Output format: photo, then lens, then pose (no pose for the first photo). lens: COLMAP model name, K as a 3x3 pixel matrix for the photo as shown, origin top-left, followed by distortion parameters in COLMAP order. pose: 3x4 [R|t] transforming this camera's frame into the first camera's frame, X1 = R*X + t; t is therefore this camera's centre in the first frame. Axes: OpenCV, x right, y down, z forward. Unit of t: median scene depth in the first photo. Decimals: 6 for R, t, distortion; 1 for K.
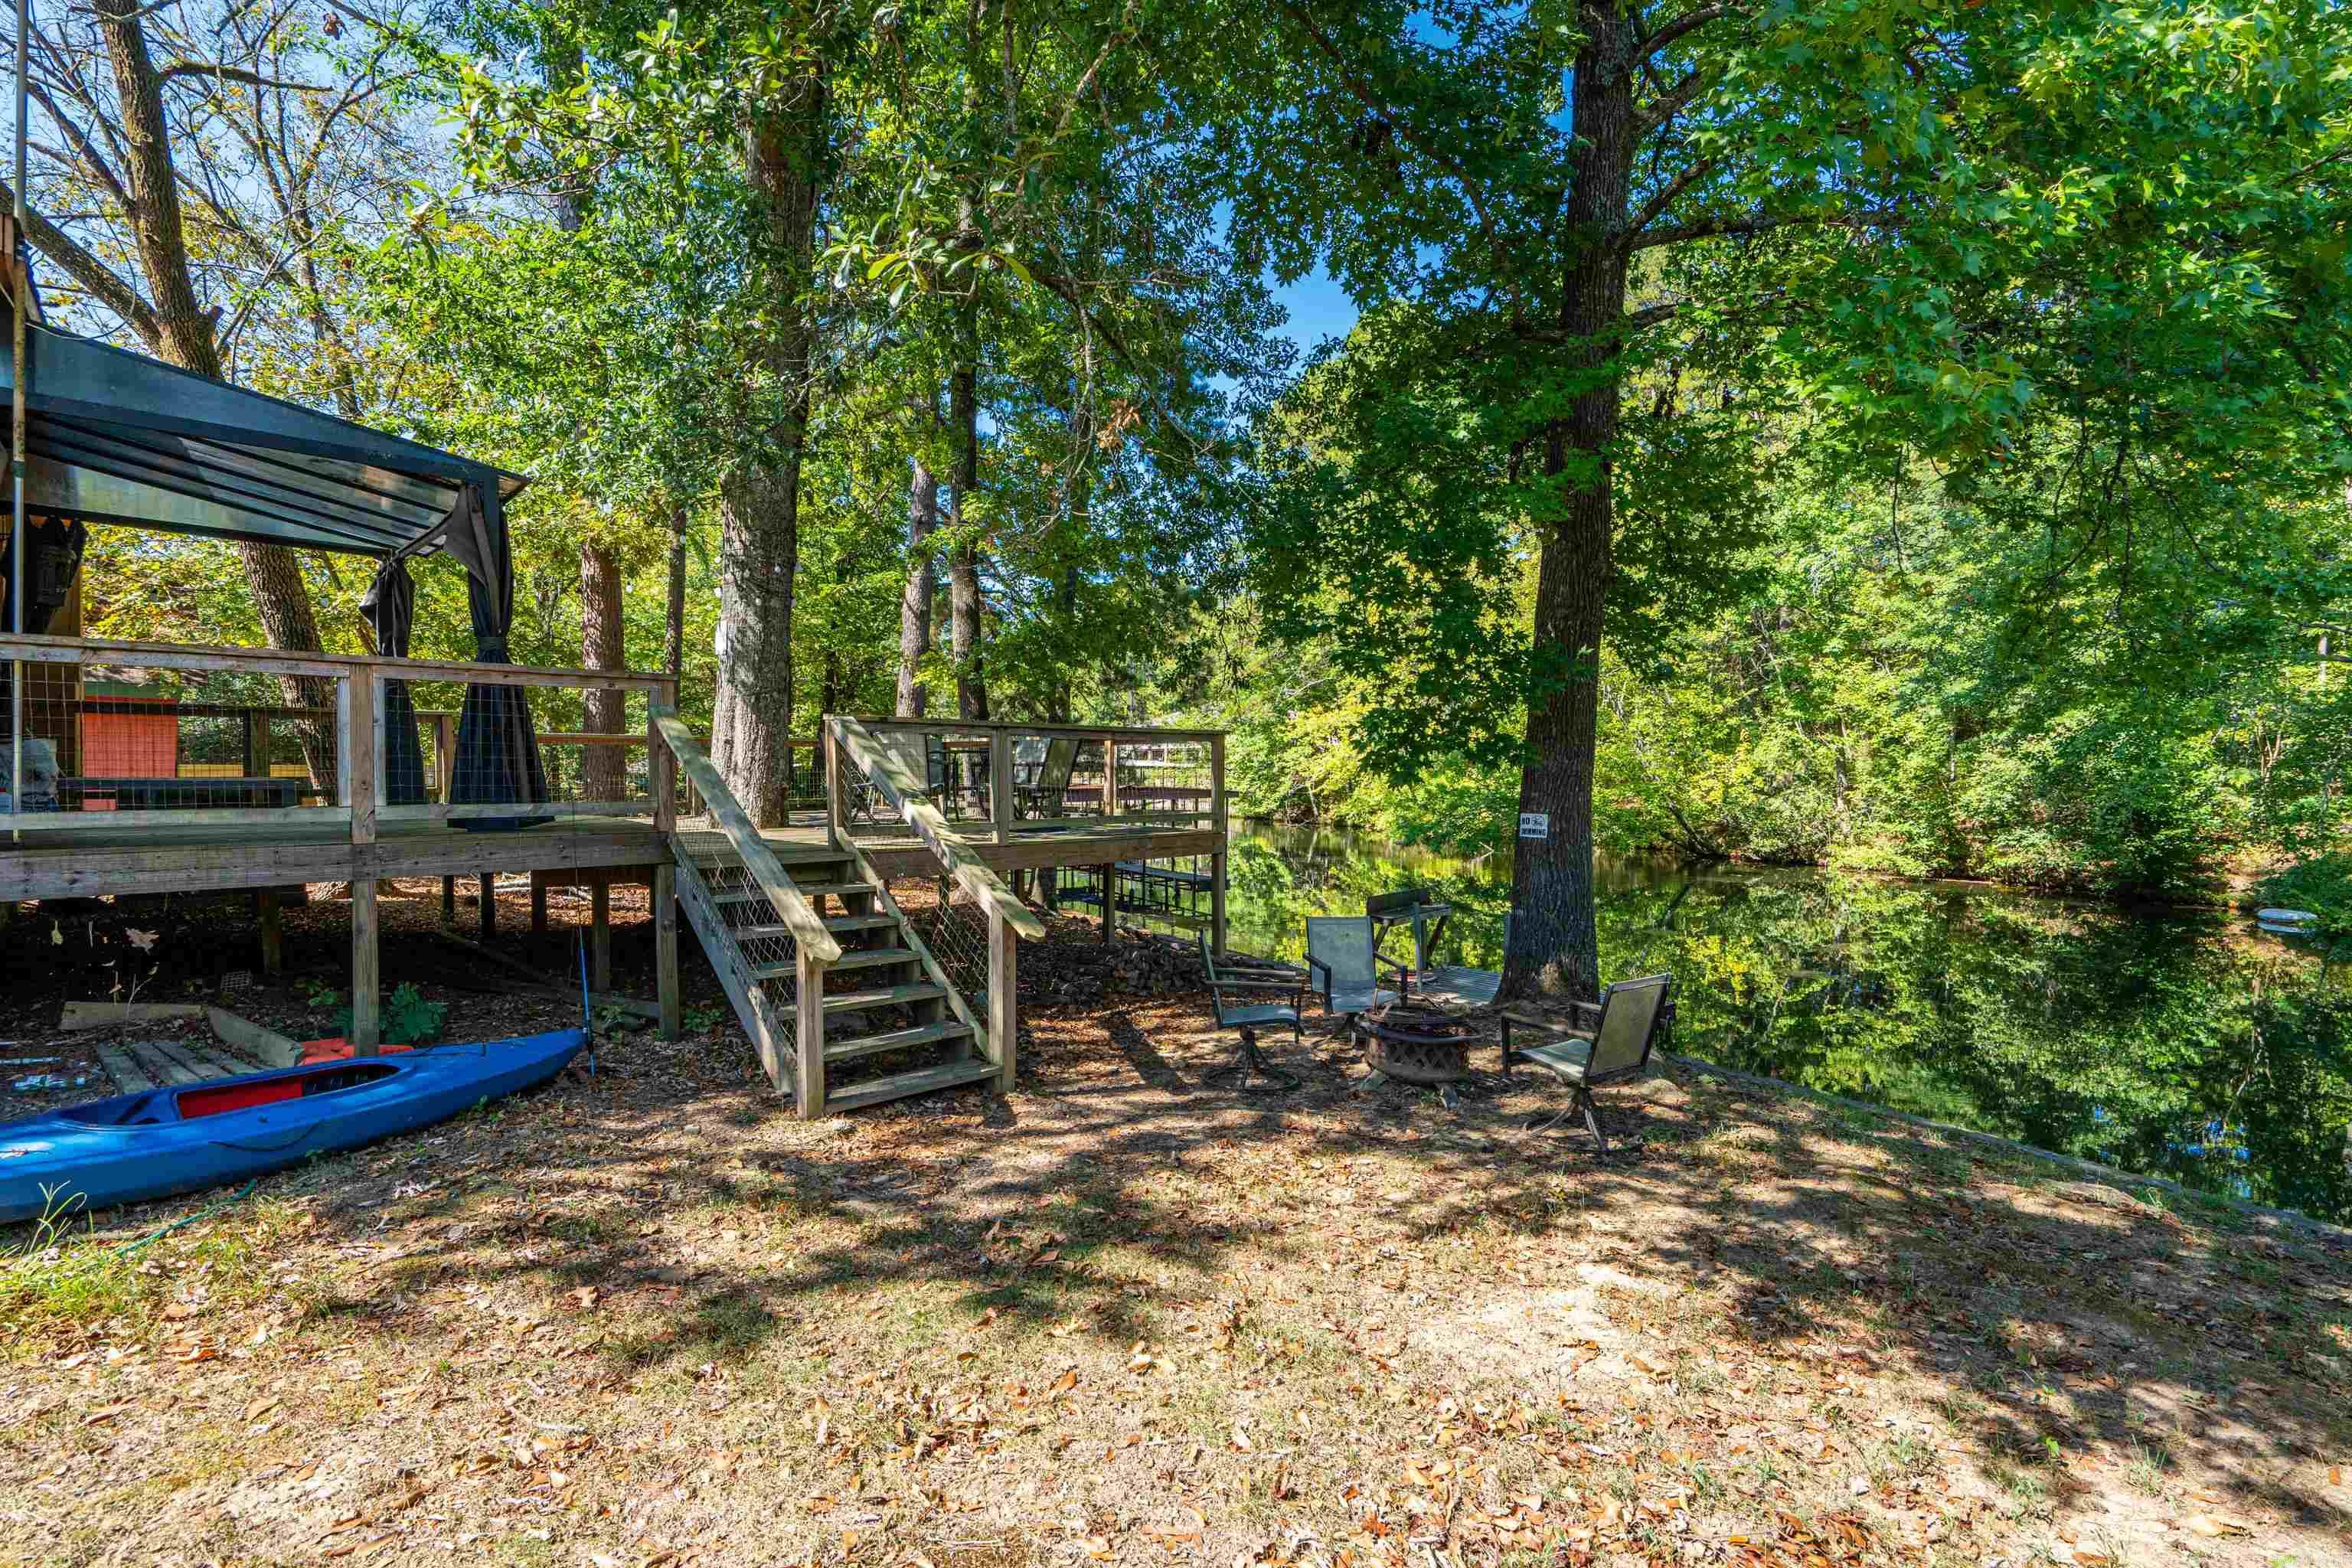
lens RADIAL K [[1073.0, 0, 1176.0], [0, 1073.0, 784.0], [0, 0, 1]] dist [0.002386, 0.000309]
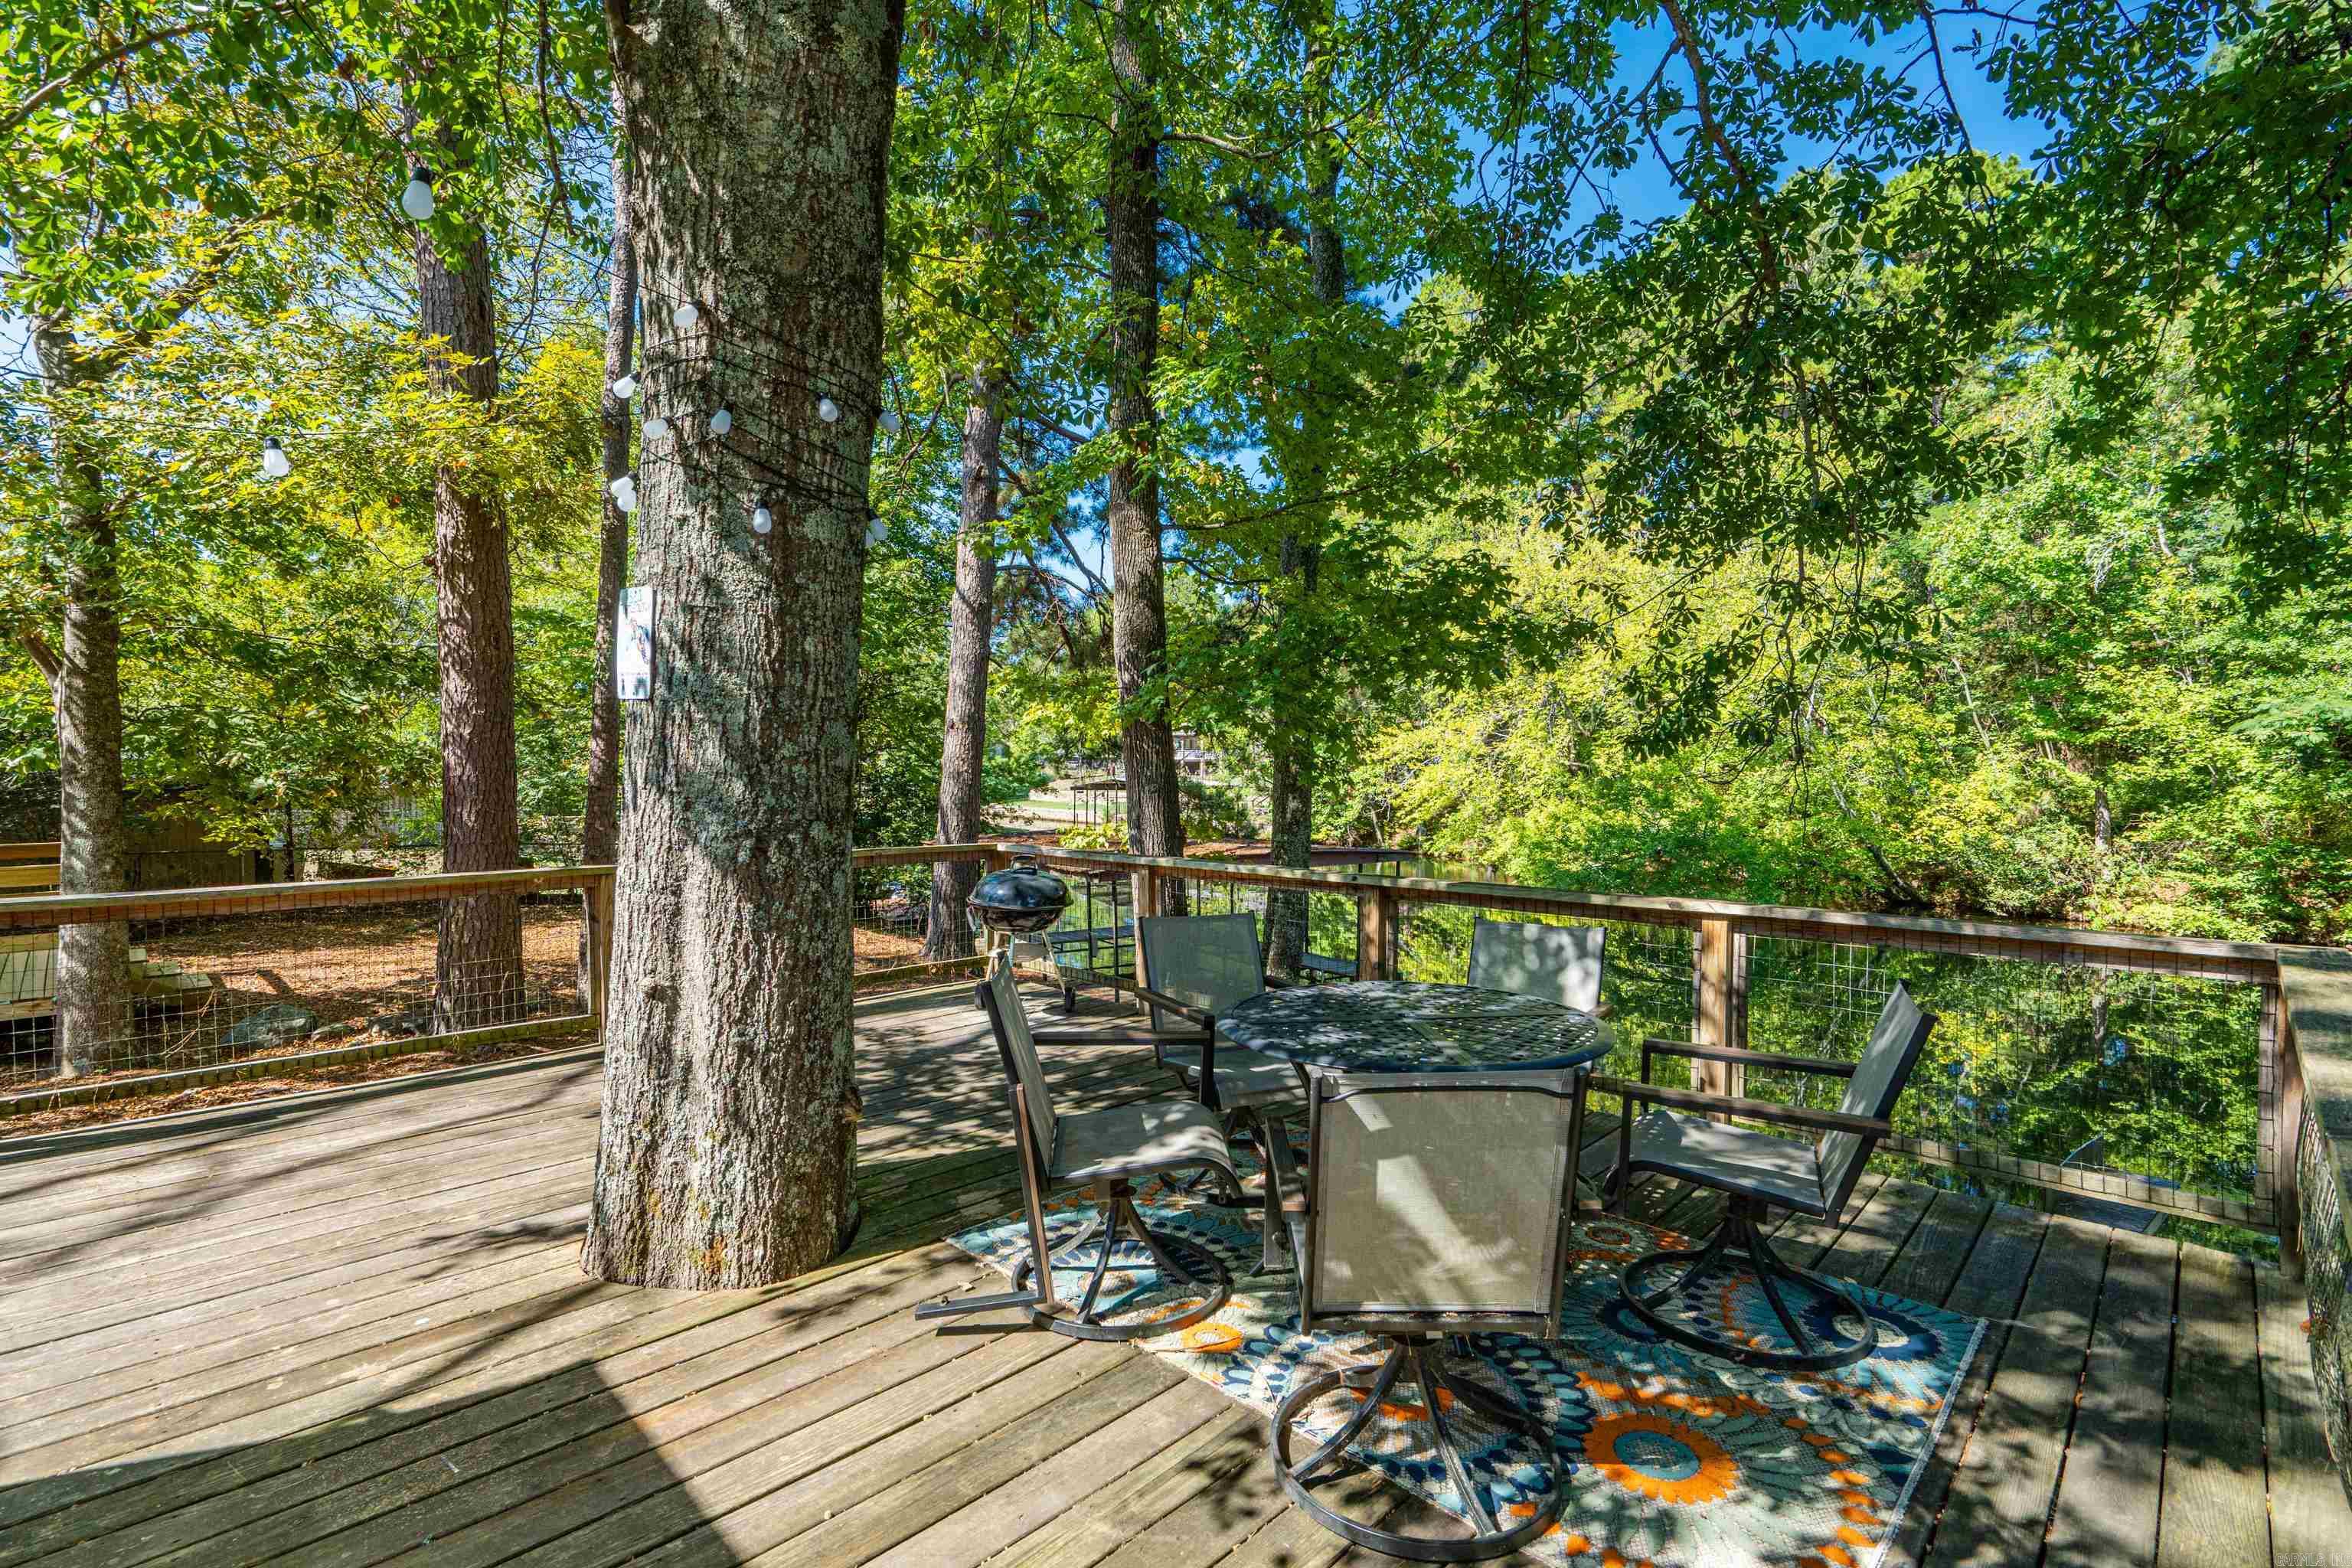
lens RADIAL K [[1101.2, 0, 1219.5], [0, 1101.2, 790.3], [0, 0, 1]] dist [0.000368, -0.000023]
pose [[0.999217, -0.006440, 0.039033, -0.088356], [0.006457, 0.999979, -0.000318, -0.030347], [-0.039031, 0.000570, 0.999238, 0.222343]]
